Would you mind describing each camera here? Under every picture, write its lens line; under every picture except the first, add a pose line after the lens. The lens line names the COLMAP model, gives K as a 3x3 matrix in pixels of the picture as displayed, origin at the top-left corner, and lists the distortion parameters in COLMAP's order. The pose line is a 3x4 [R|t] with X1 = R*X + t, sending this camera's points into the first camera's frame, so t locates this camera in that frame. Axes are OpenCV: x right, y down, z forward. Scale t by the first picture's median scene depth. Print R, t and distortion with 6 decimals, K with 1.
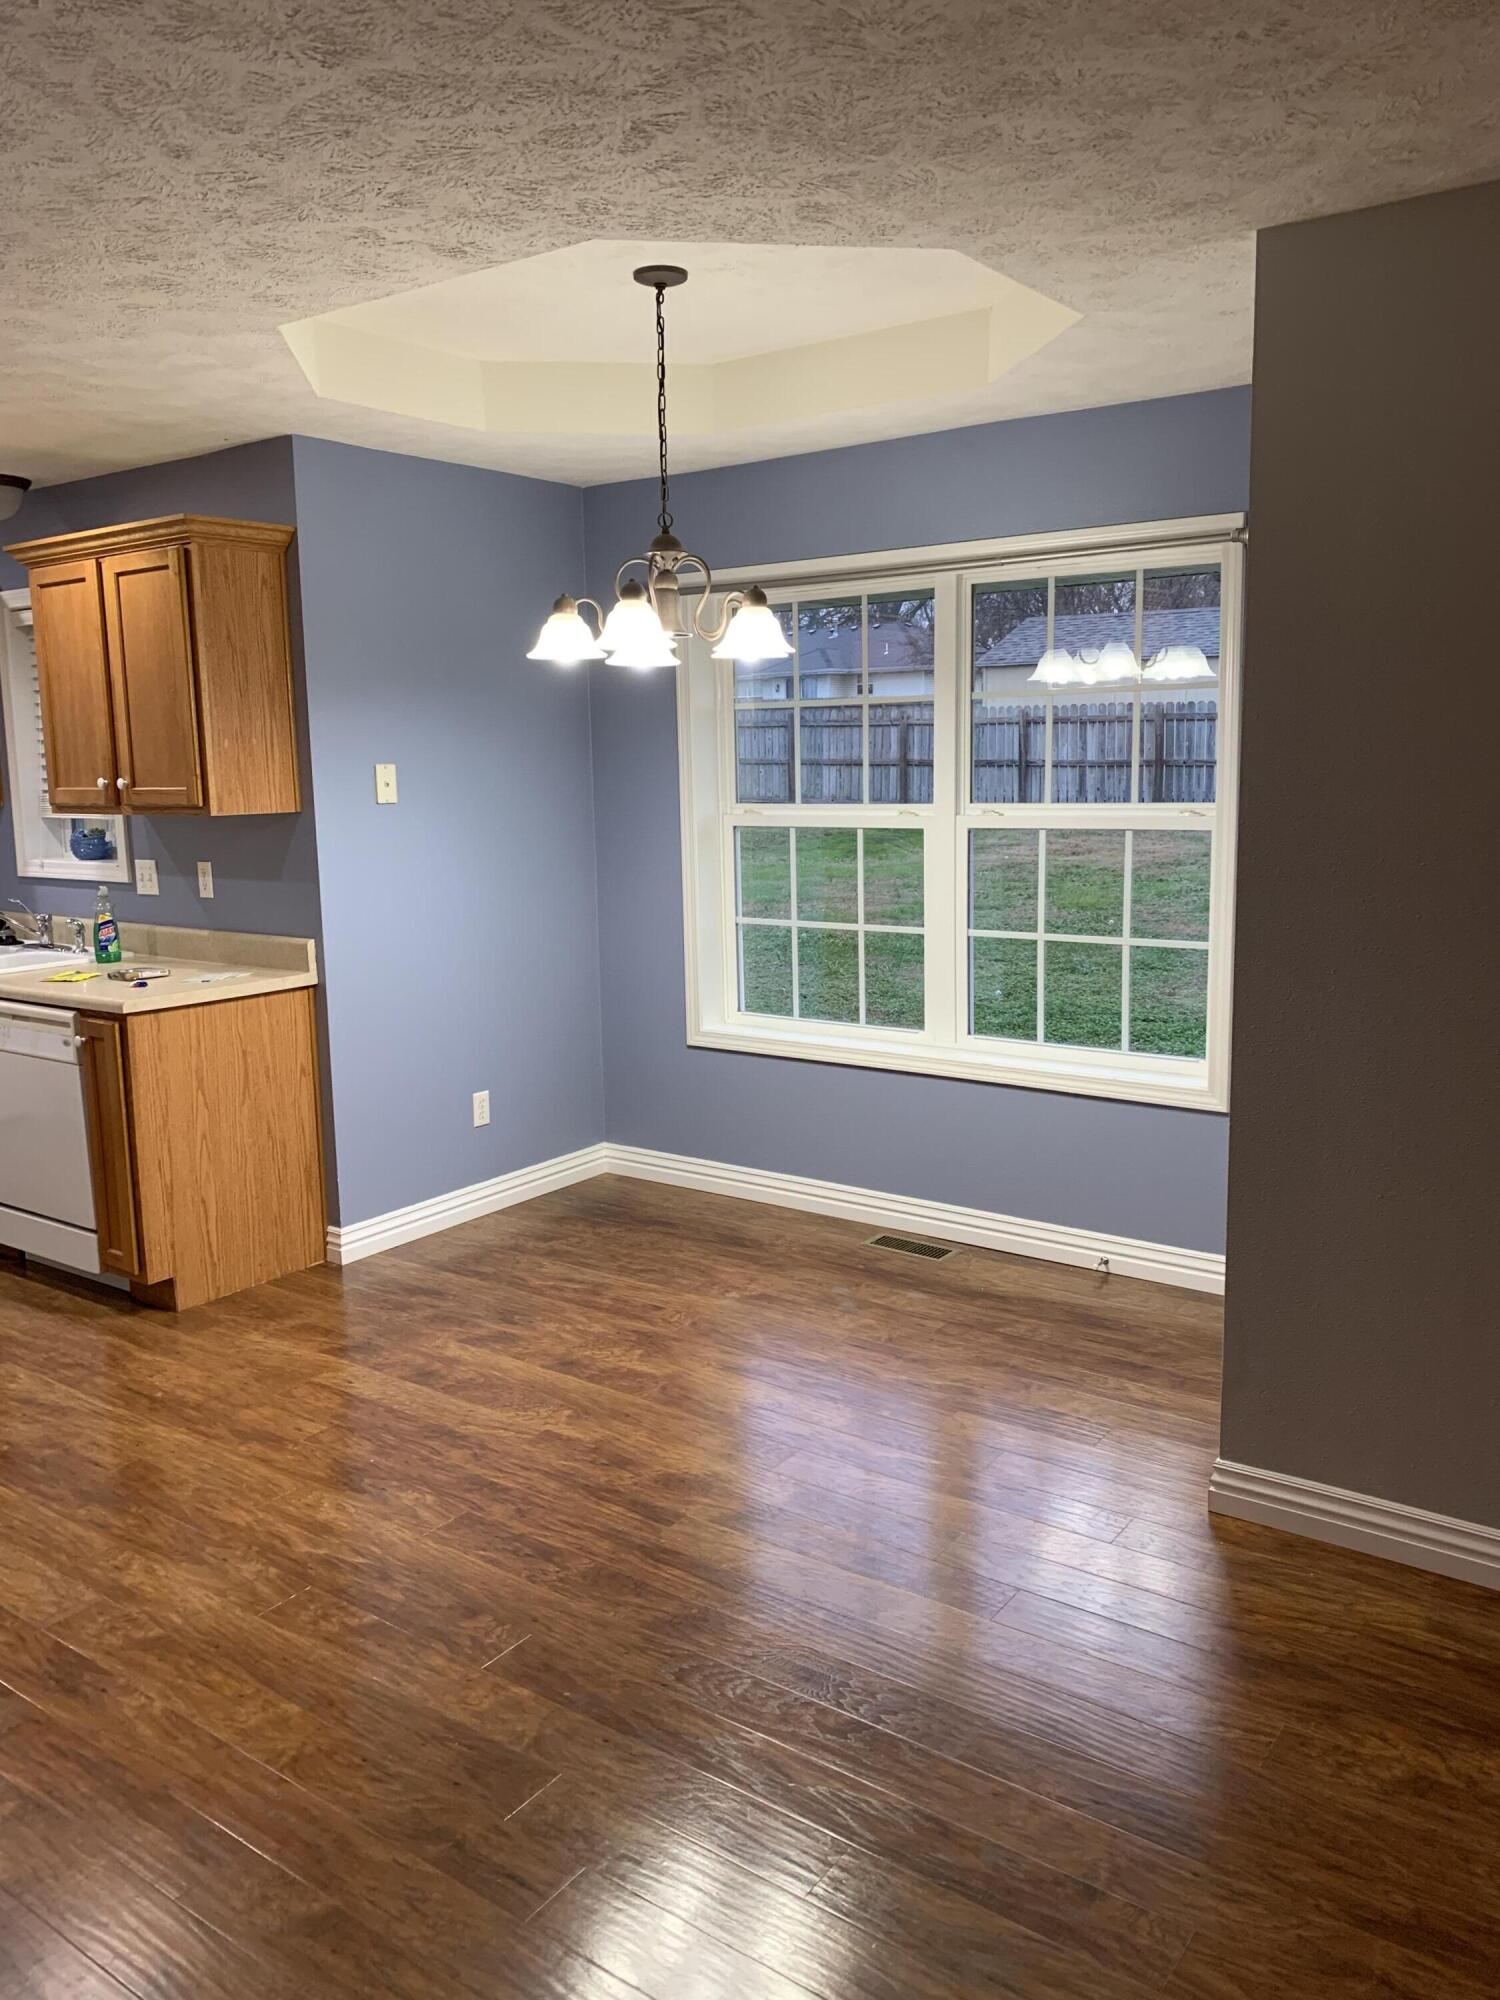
lens RADIAL K [[1529.9, 0, 750.0], [0, 1529.9, 1000.0], [0, 0, 1]] dist [0.018224, -0.003510]
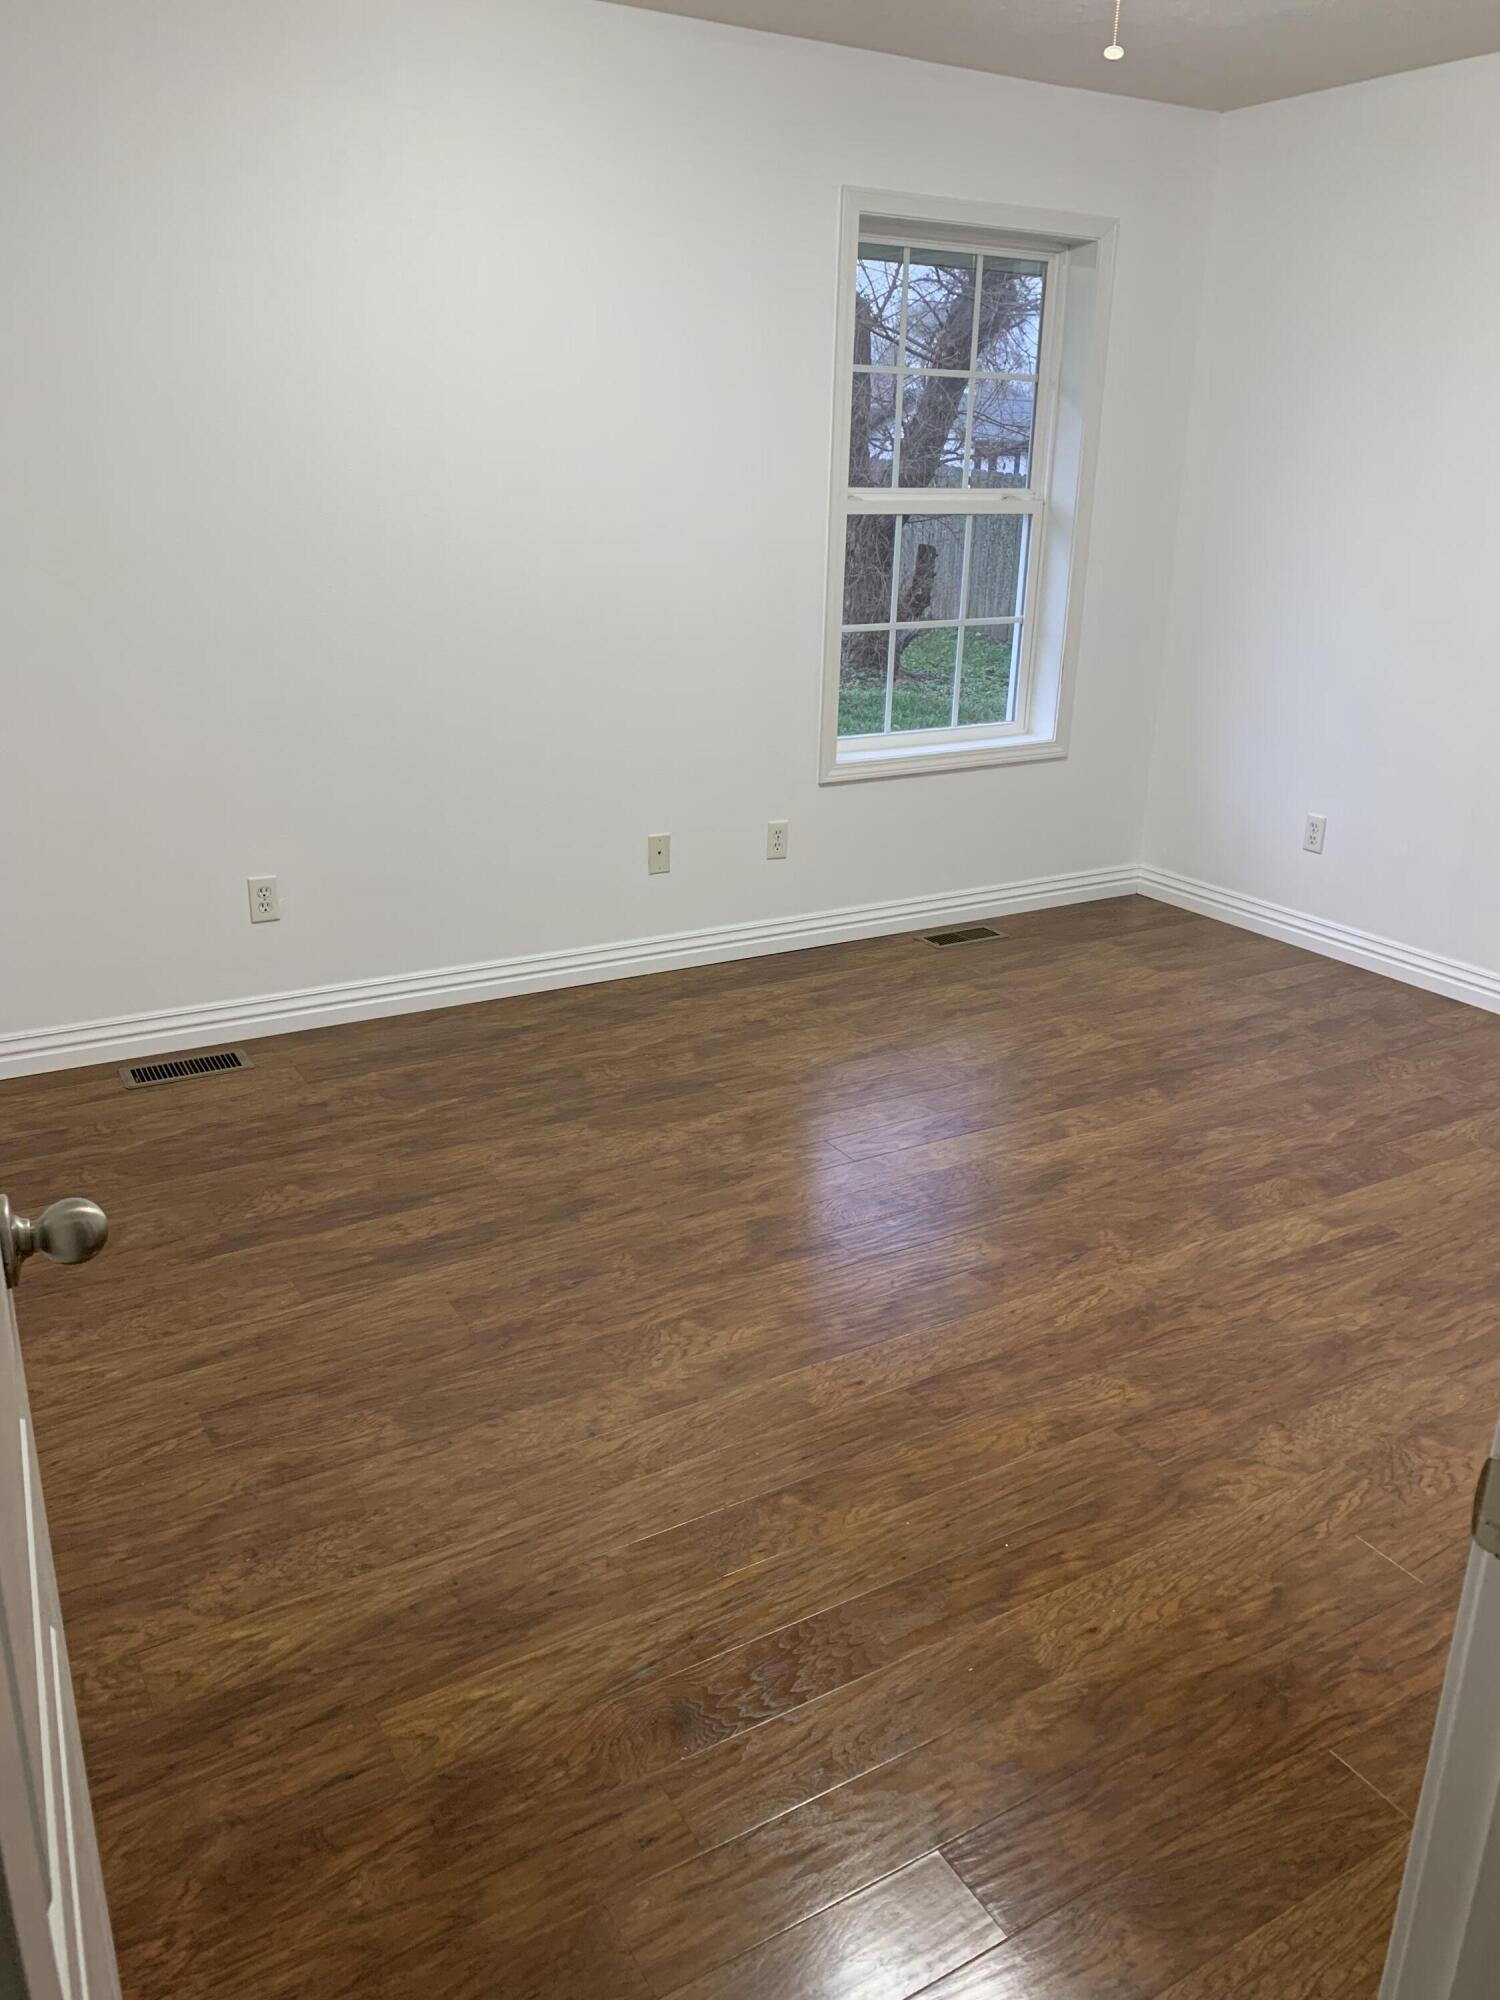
lens RADIAL K [[1529.9, 0, 750.0], [0, 1529.9, 1000.0], [0, 0, 1]] dist [0.018224, -0.003510]
pose [[0.380004, -0.288388, 0.878880, -0.850111], [0.123711, 0.957465, 0.260685, -0.083781], [-0.916675, 0.009666, 0.399517, 0.702586]]
